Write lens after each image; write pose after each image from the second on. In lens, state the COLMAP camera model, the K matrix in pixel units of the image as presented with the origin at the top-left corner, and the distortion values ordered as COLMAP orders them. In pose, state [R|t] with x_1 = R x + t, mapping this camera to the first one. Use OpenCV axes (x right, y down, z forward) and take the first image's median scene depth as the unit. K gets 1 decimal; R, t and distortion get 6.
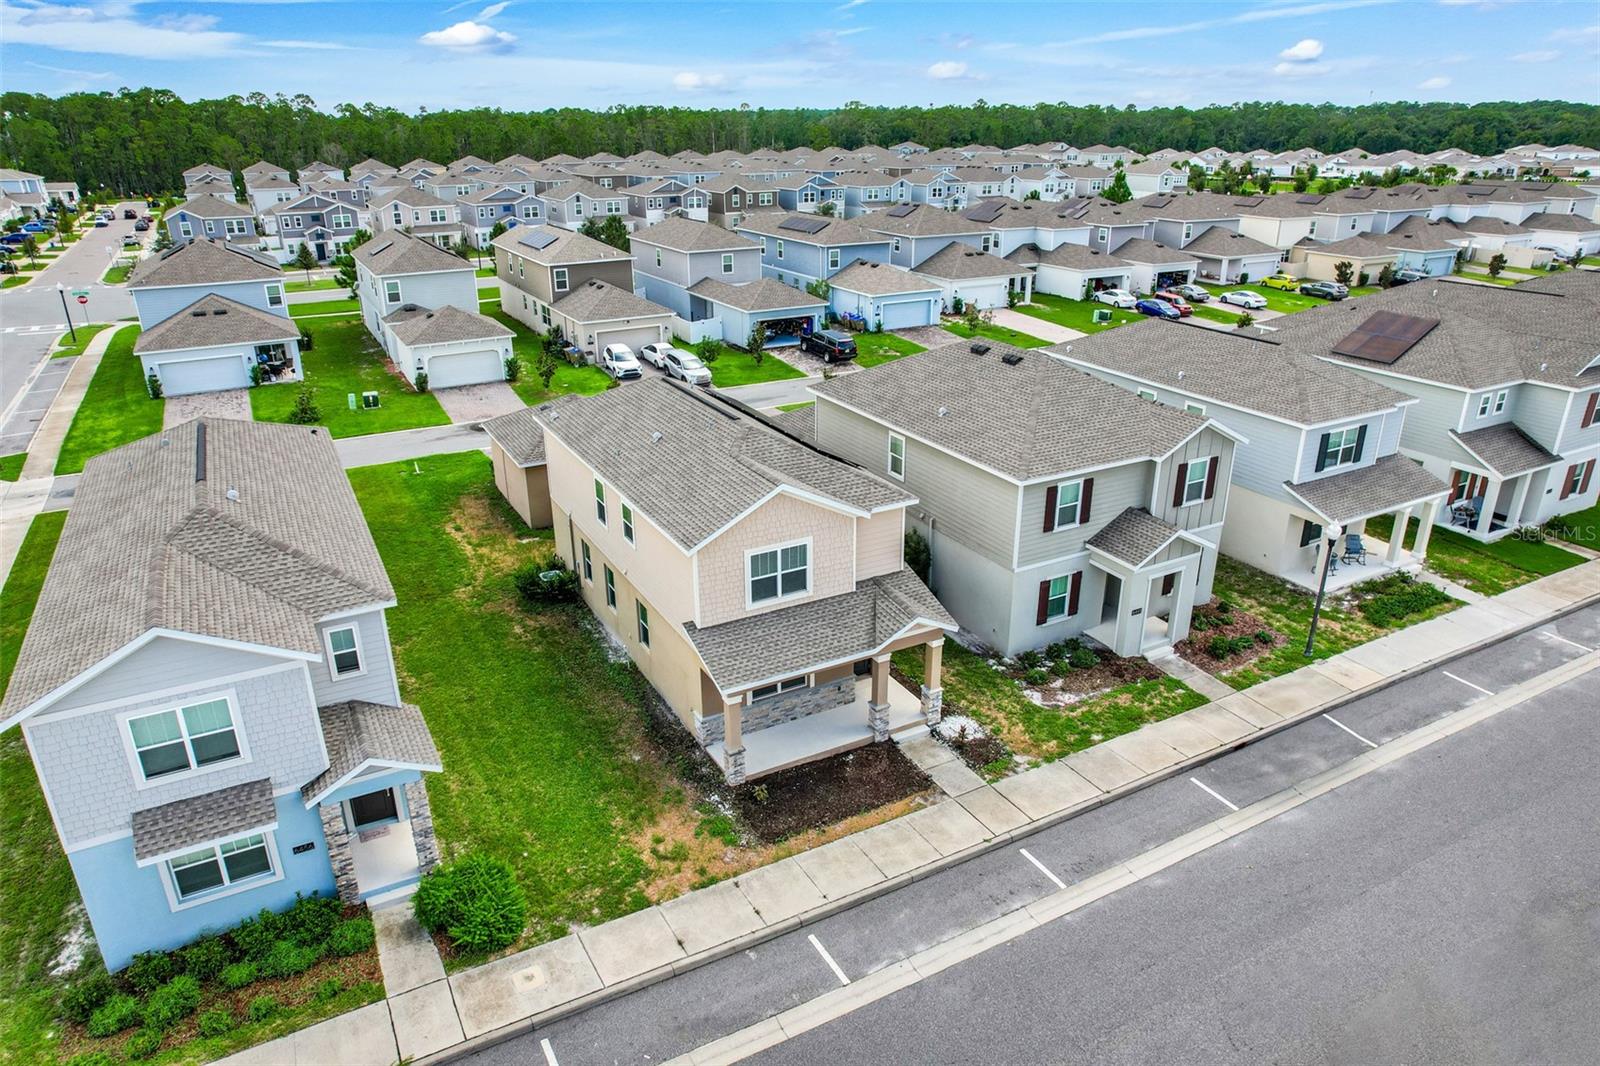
lens RADIAL K [[1021.8, 0, 797.2], [0, 1021.8, 538.8], [0, 0, 1]] dist [-0.075417, 0.070824]
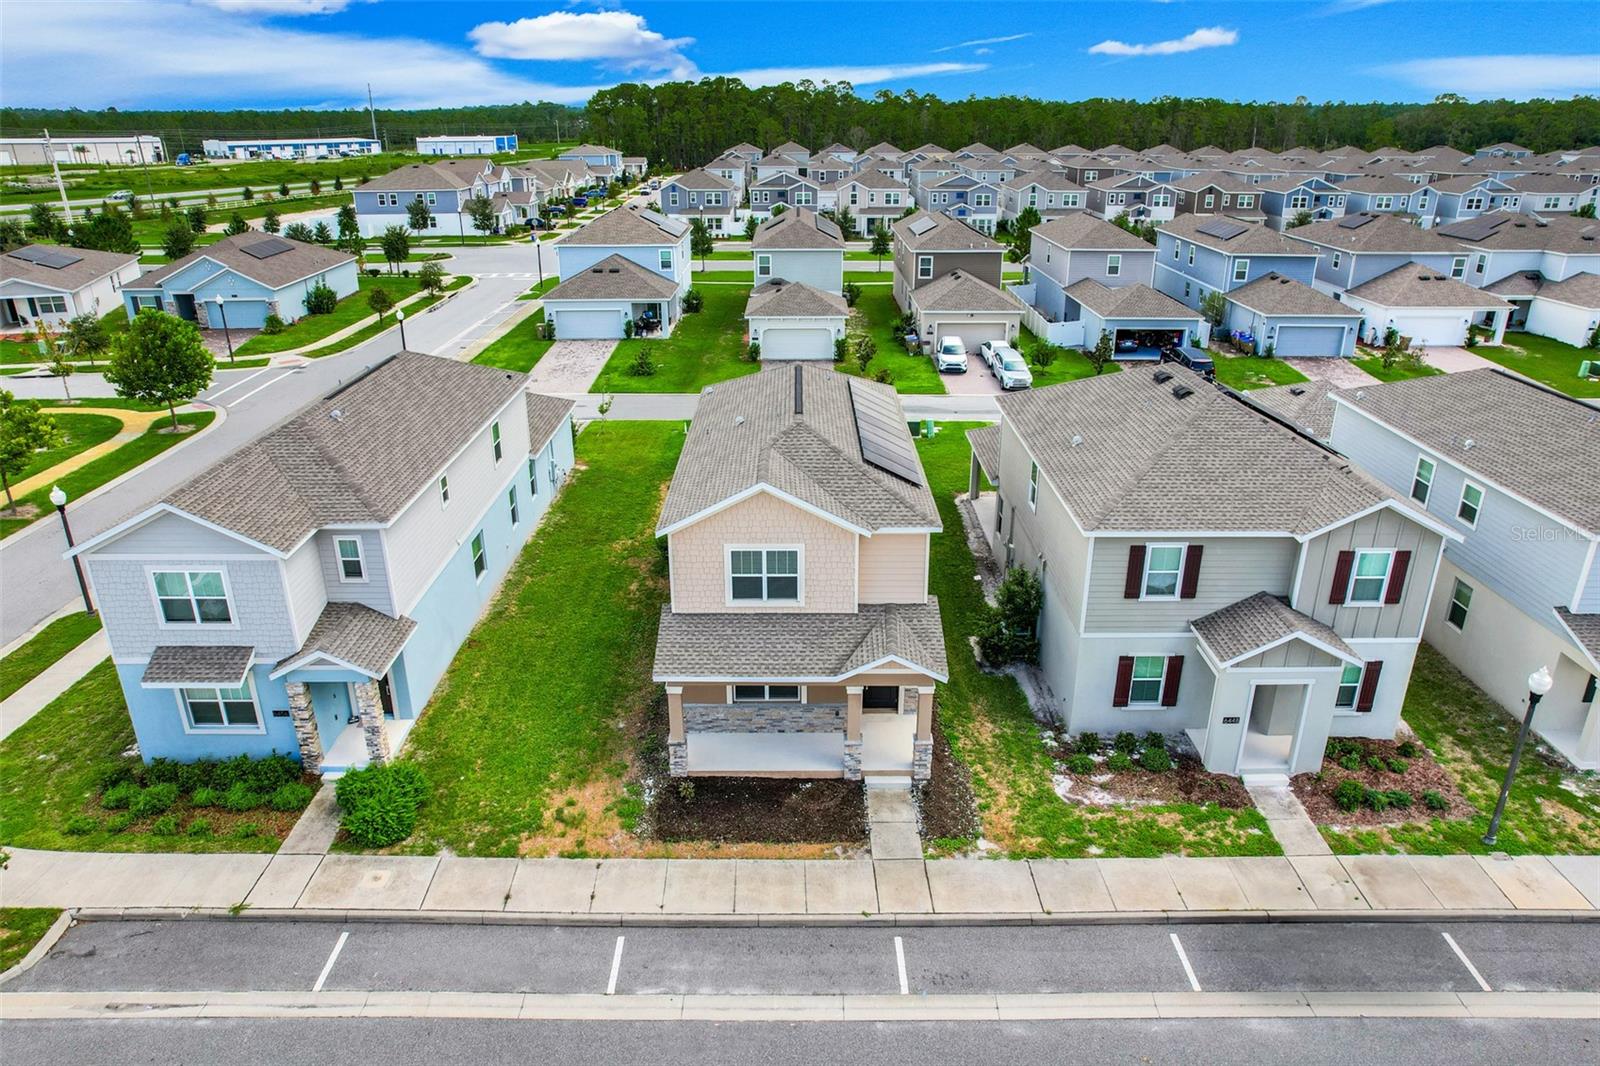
lens RADIAL K [[1046.0, 0, 802.8], [0, 1046.0, 536.1], [0, 0, 1]] dist [-0.079723, 0.069354]
pose [[0.880677, 0.184657, -0.436245, 0.373924], [-0.185420, 0.981793, 0.041262, -0.042572], [0.435921, 0.044550, 0.898882, 0.116092]]
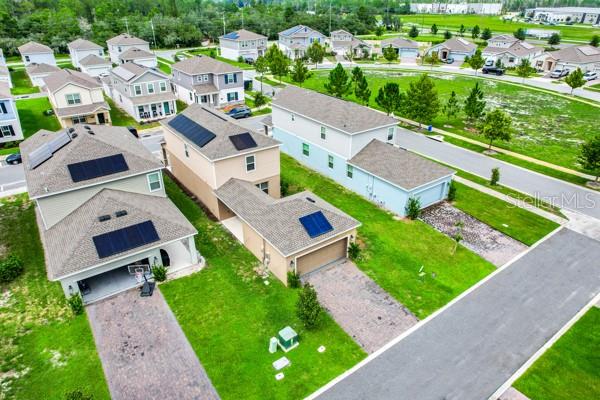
lens RADIAL K [[392.2, 0, 301.1], [0, 392.2, 201.2], [0, 0, 1]] dist [-0.079723, 0.069354]
pose [[-0.992689, 0.063099, -0.102891, -0.228990], [-0.039567, 0.635233, 0.771307, -0.926126], [0.114029, 0.769739, -0.628092, 2.034742]]
